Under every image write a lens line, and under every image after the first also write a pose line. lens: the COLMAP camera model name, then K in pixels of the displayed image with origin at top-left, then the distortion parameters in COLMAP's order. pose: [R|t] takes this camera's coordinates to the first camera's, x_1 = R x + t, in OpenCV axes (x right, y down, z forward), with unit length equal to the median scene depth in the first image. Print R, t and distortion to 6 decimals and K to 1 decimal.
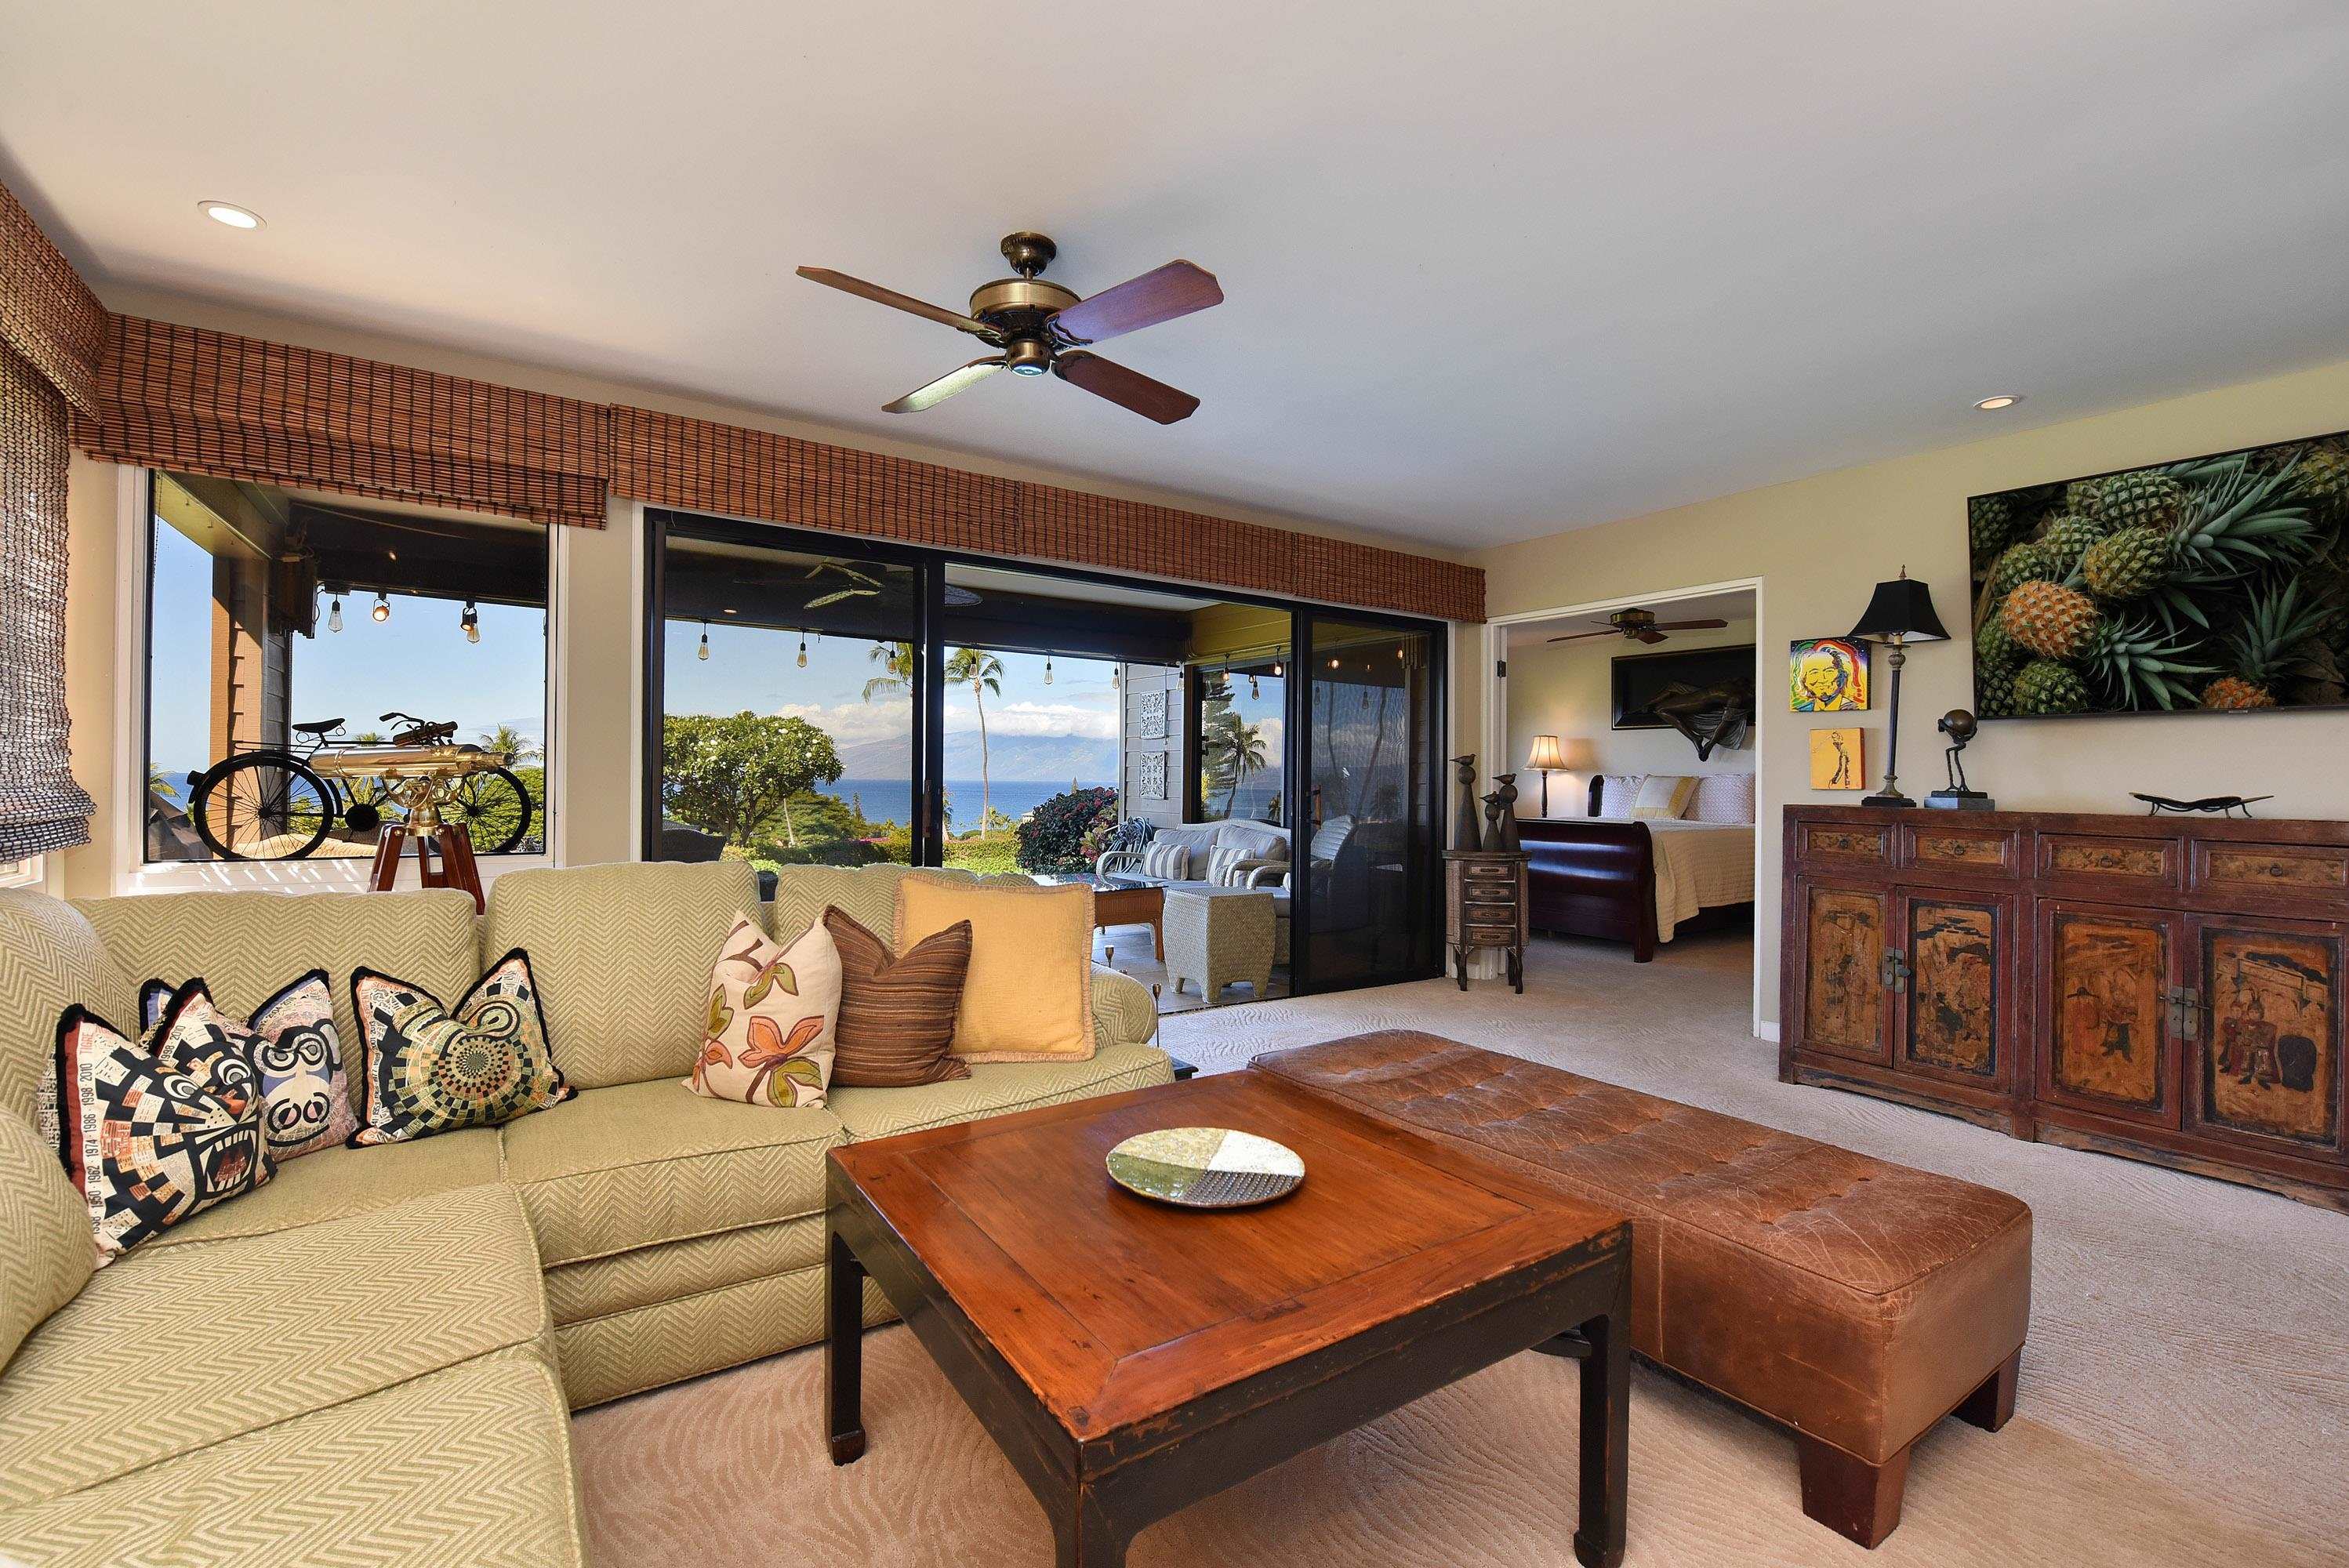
lens RADIAL K [[1029.6, 0, 1191.4], [0, 1029.6, 780.5], [0, 0, 1]] dist [-0.025898, 0.001720]
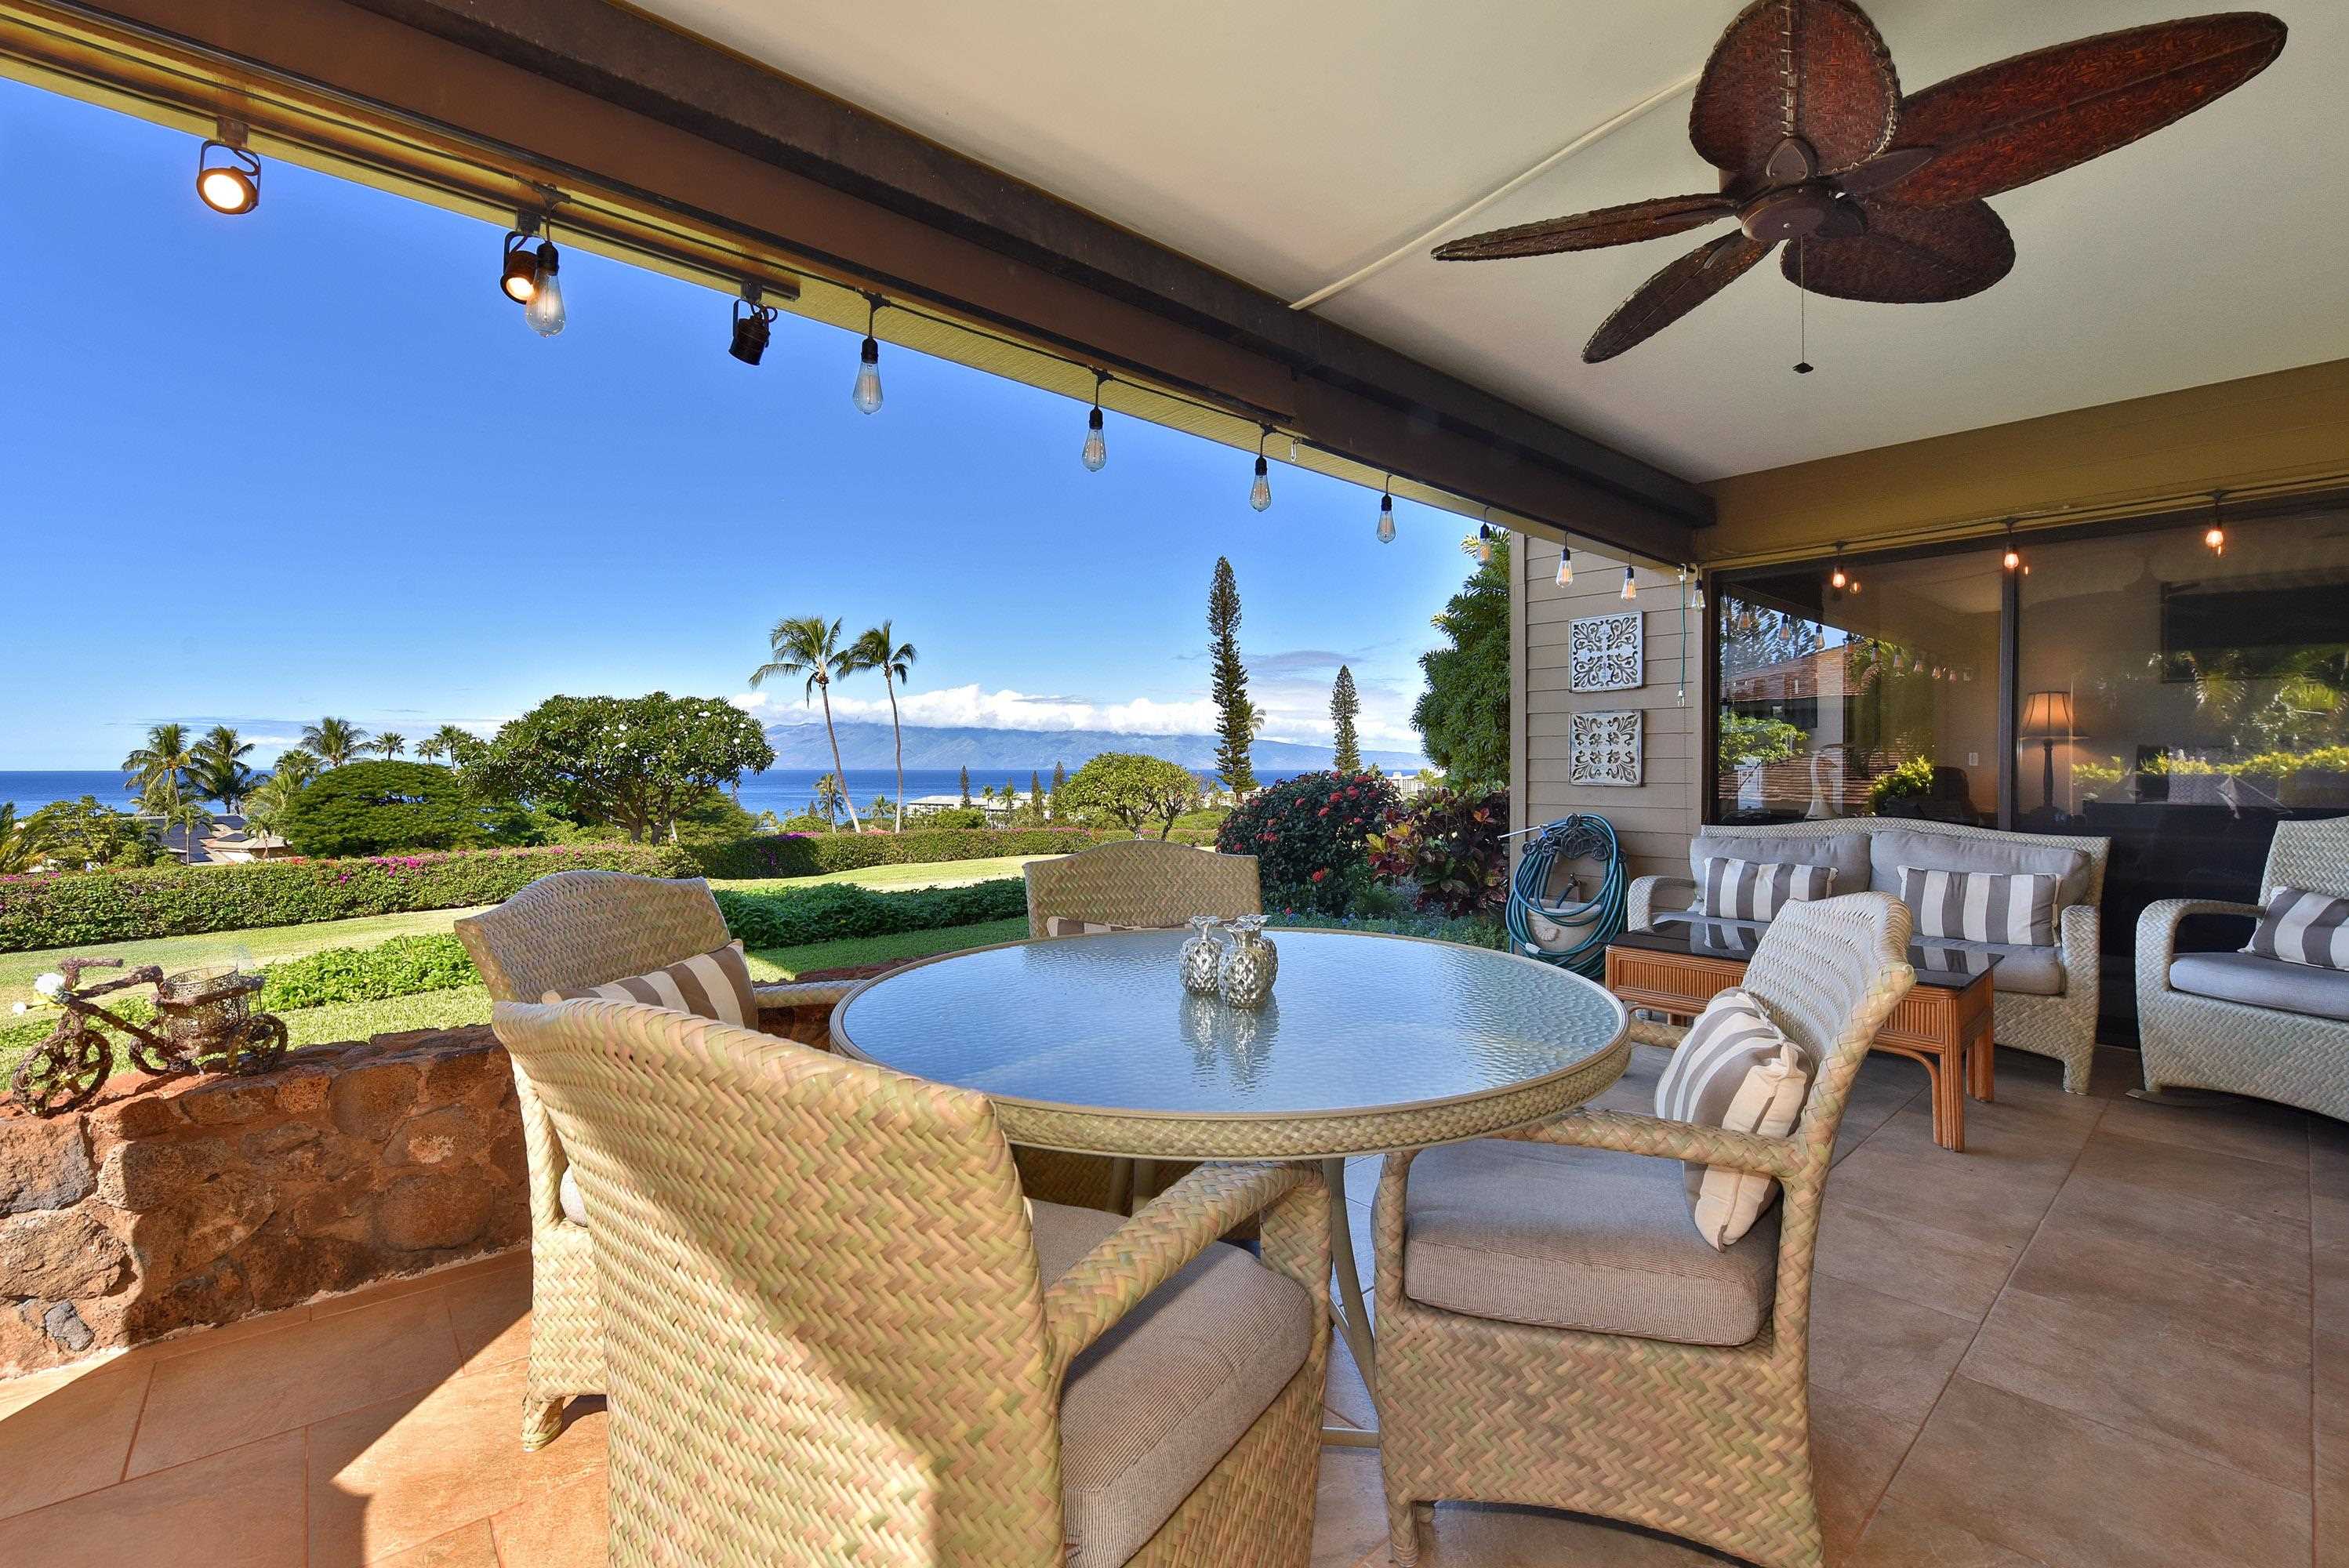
lens RADIAL K [[961.8, 0, 1217.9], [0, 961.8, 766.1], [0, 0, 1]] dist [-0.014765, -0.001324]
pose [[0.986585, -0.011970, 0.162807, -0.296959], [0.011945, 0.999928, 0.001132, 0.001830], [-0.162809, 0.000828, 0.986657, 0.361720]]
